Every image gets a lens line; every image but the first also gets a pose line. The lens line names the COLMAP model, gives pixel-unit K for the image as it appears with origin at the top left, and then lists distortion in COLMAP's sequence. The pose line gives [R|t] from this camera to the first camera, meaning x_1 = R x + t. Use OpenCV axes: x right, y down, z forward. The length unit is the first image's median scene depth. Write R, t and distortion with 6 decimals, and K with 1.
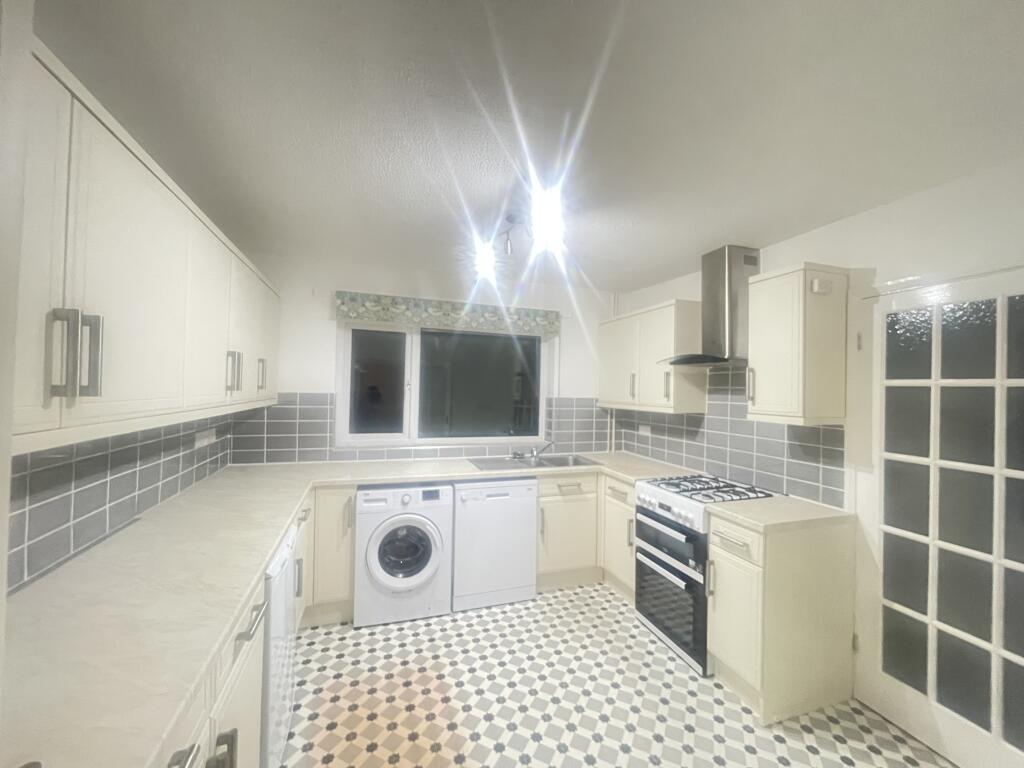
lens RADIAL K [[411.7, 0, 515.8], [0, 411.7, 382.6], [0, 0, 1]] dist [0.000797, 0.000002]
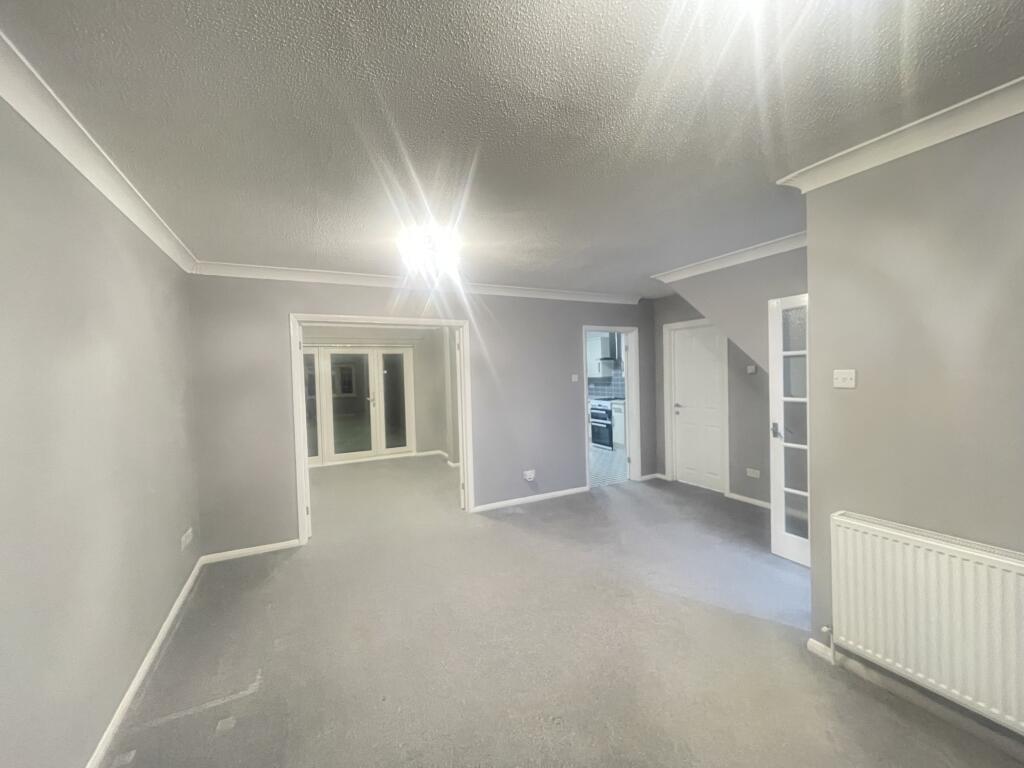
lens RADIAL K [[411.7, 0, 510.0], [0, 411.7, 382.5], [0, 0, 1]] dist [0.000797, 0.000002]
pose [[0.990577, -0.053913, 0.125899, -0.680332], [0.049093, 0.997949, 0.041079, -0.040669], [-0.127856, -0.034511, 0.991192, -1.954120]]
